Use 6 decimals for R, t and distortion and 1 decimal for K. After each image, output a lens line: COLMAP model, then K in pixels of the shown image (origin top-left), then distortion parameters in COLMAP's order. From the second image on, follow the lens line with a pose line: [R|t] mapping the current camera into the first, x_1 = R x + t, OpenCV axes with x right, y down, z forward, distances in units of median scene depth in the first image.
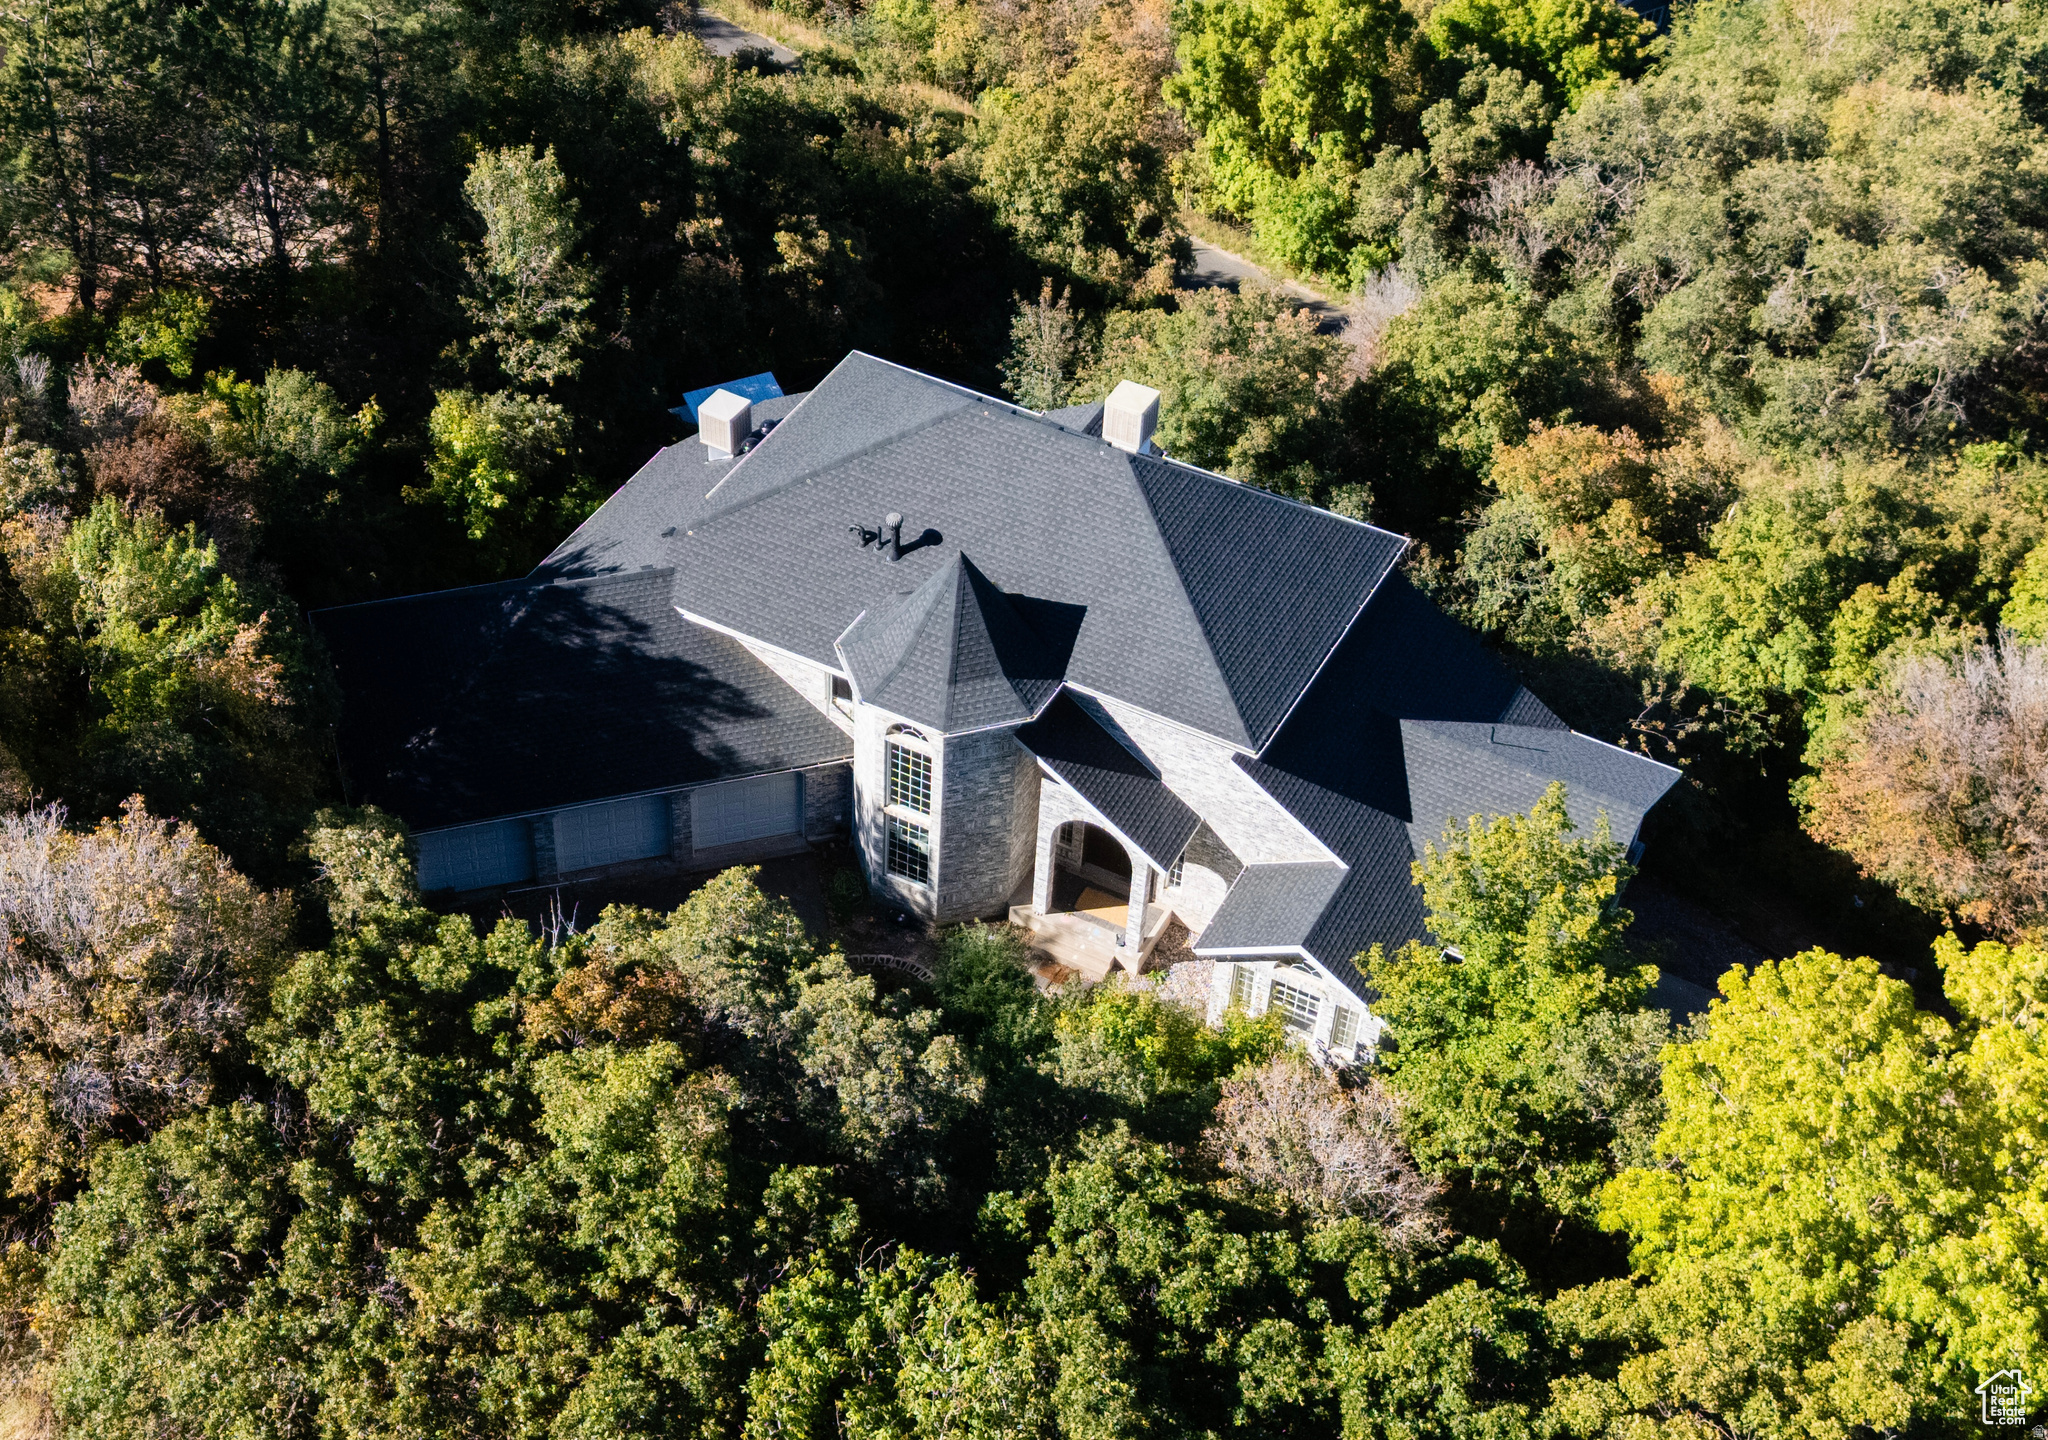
lens RADIAL K [[2777.9, 0, 964.4], [0, 2777.9, 789.8], [0, 0, 1]] dist [0.108621, -0.263248]
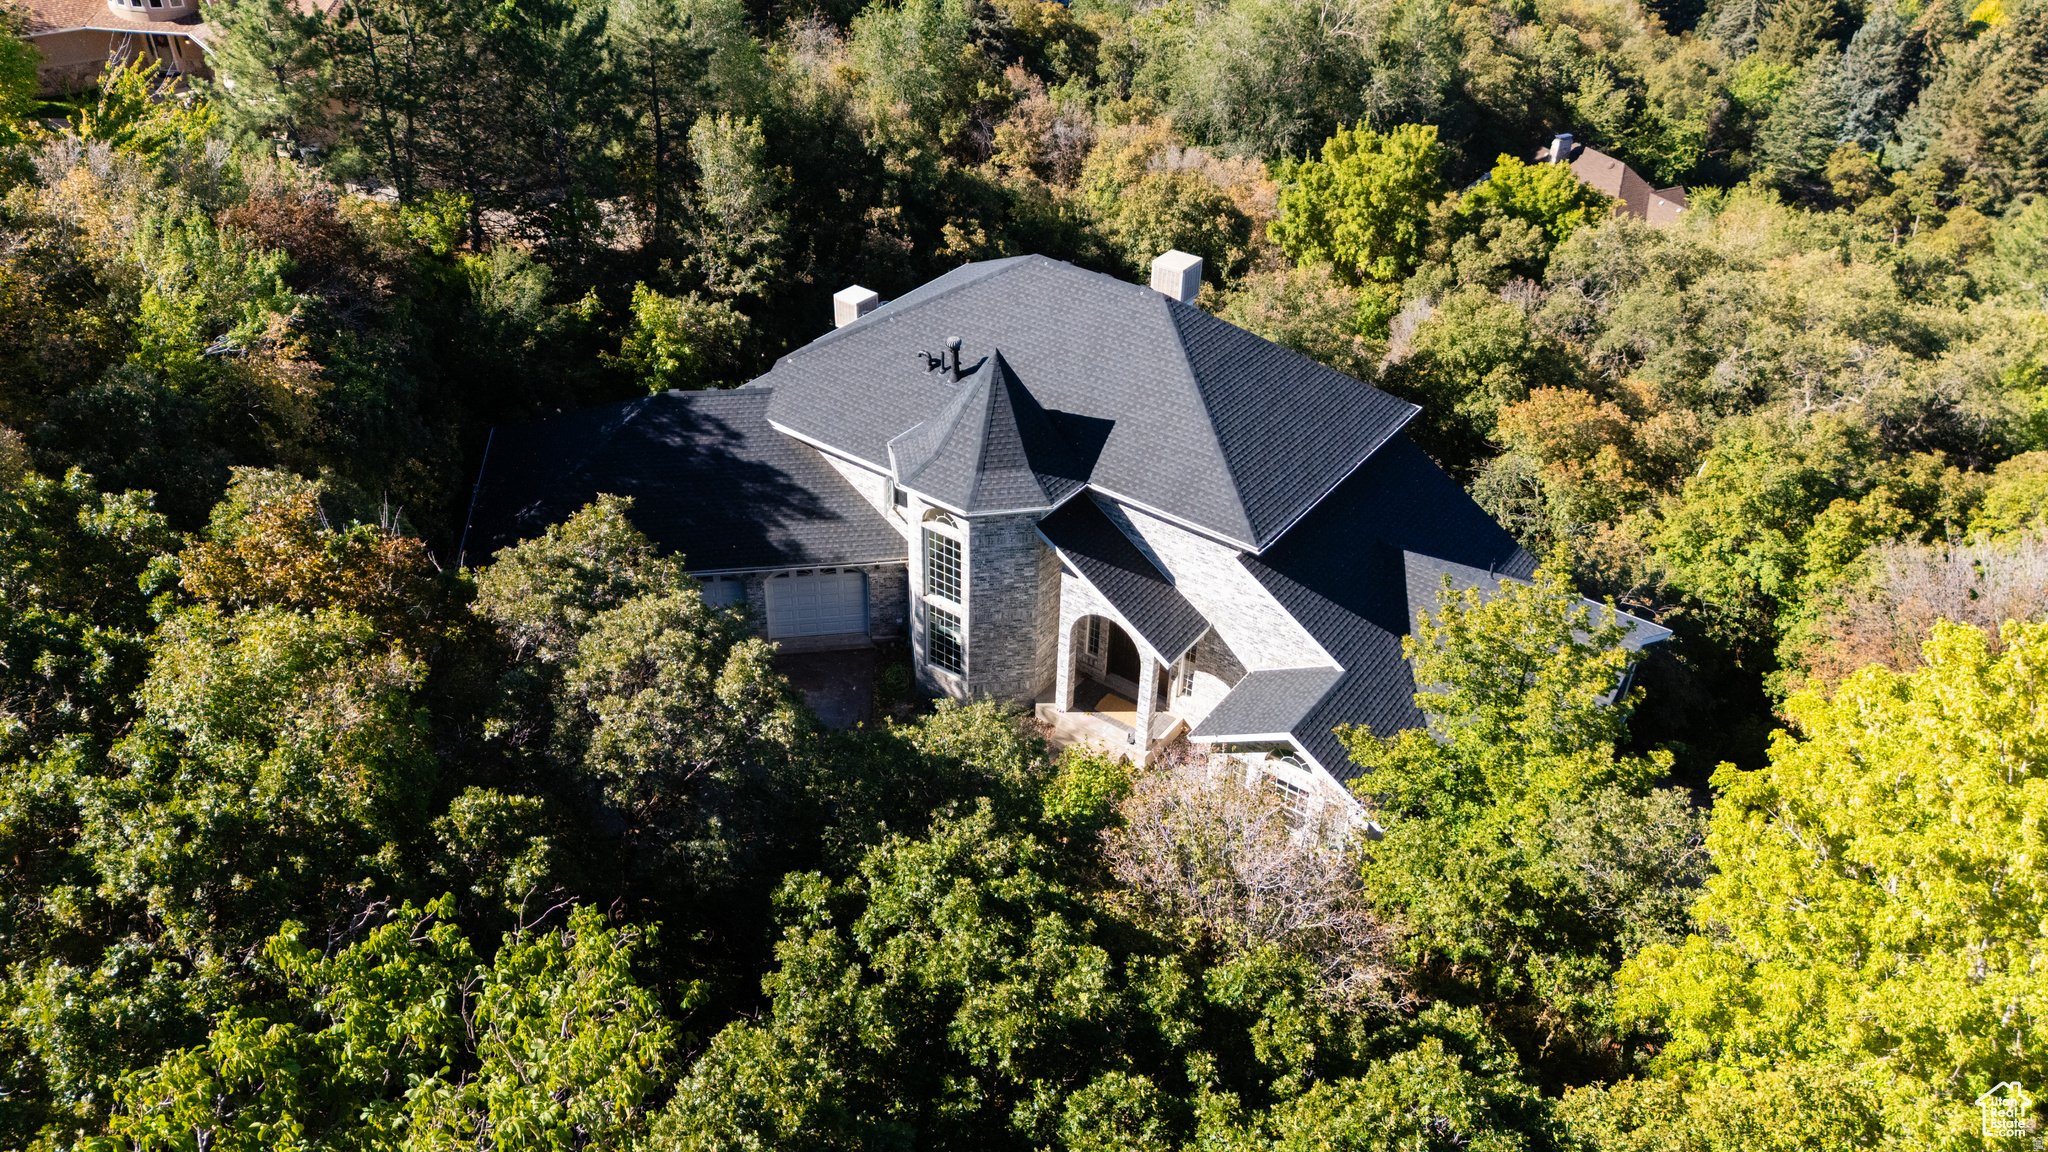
lens RADIAL K [[1495.6, 0, 1024.0], [0, 1495.6, 576.0], [0, 0, 1]] dist [0.033574, -0.004276]
pose [[0.990662, 0.067091, -0.118691, 0.078903], [-0.085462, 0.983866, -0.157176, 0.085928], [0.106231, 0.165852, 0.980412, 0.410979]]
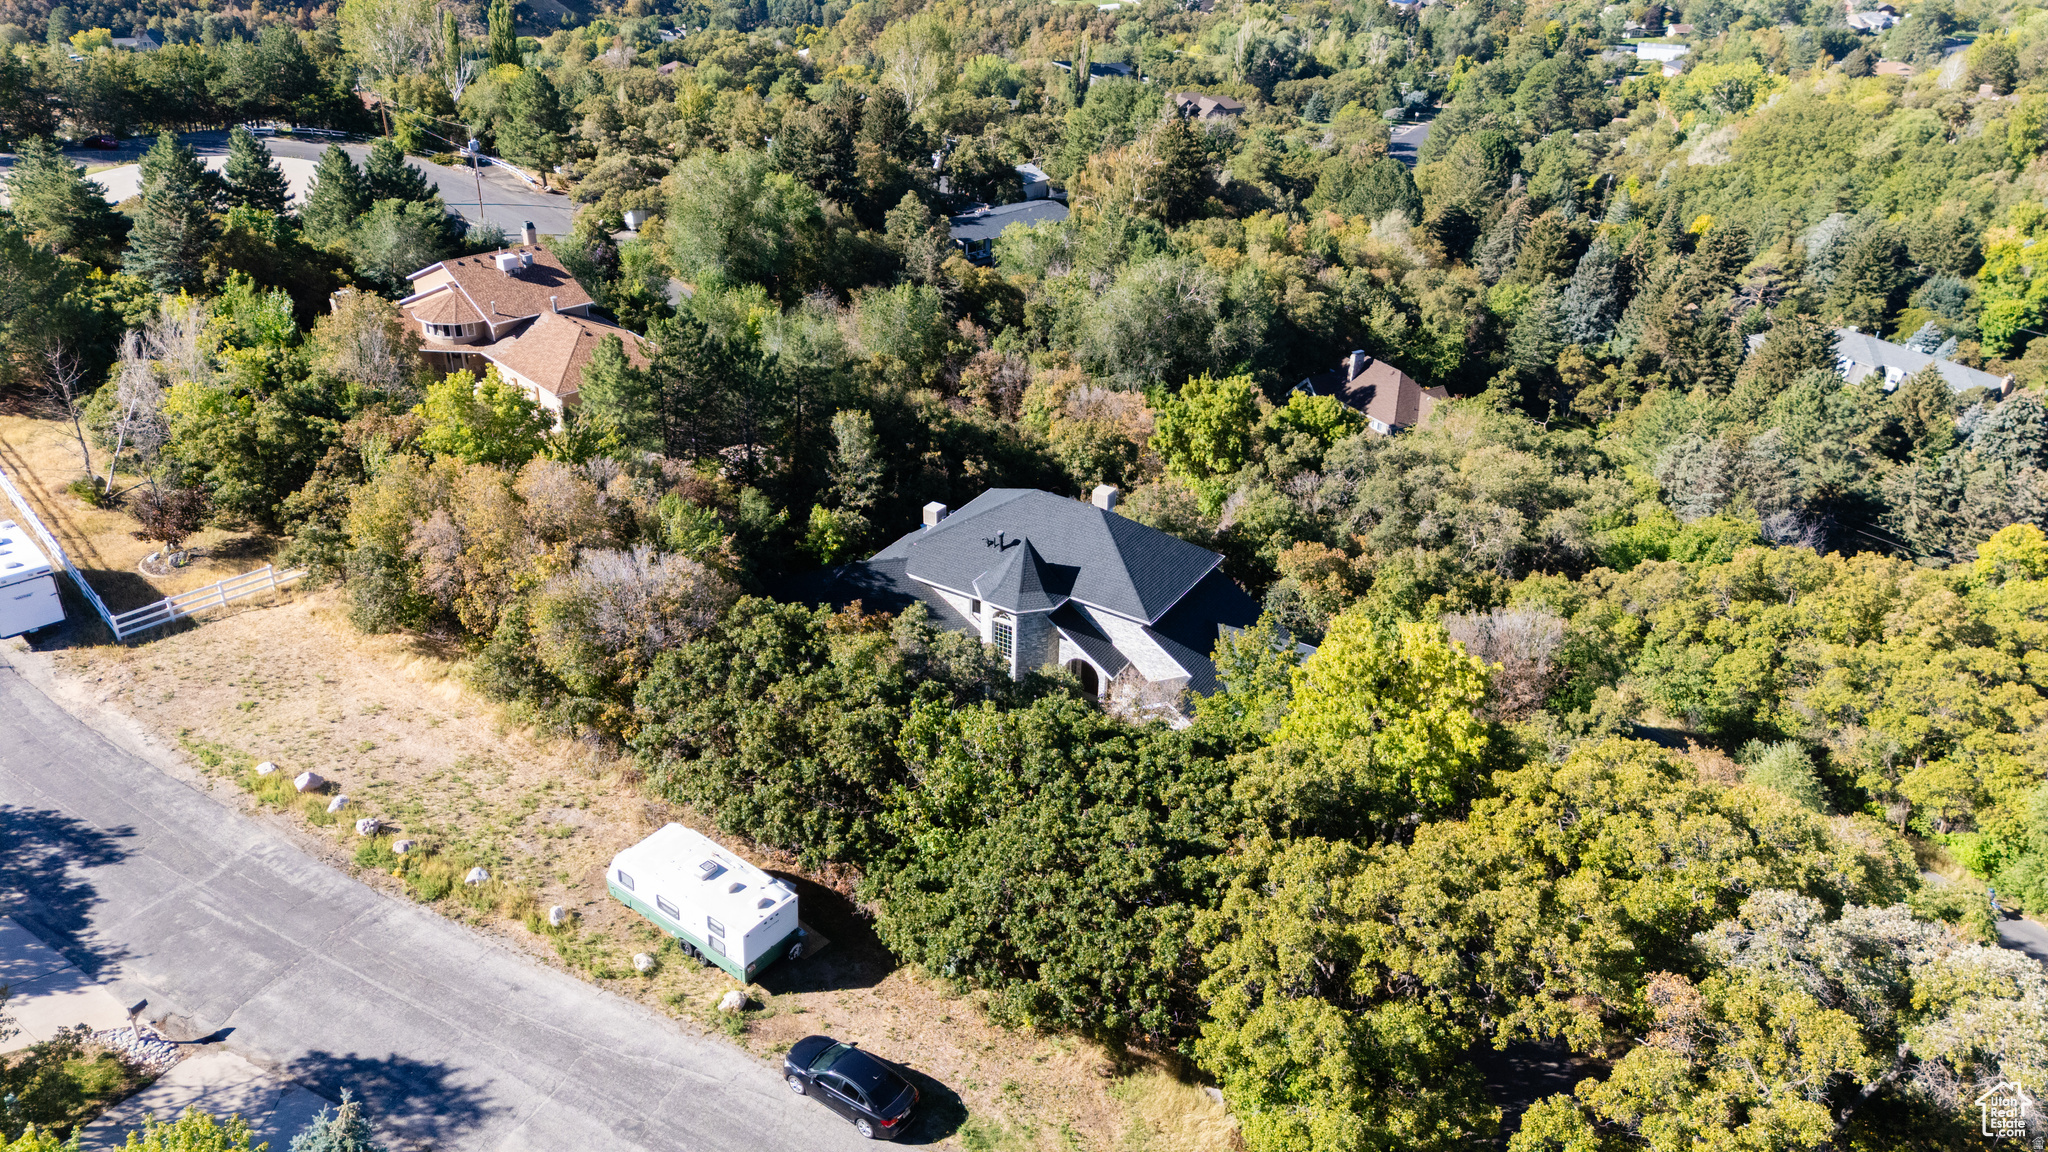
lens RADIAL K [[1517.2, 0, 1024.0], [0, 1517.2, 576.0], [0, 0, 1]] dist [0.081991, -0.074006]
pose [[0.998289, 0.018510, -0.055464, 0.064401], [-0.032200, 0.965811, -0.257241, 0.258797], [0.048807, 0.258587, 0.964754, -0.220976]]
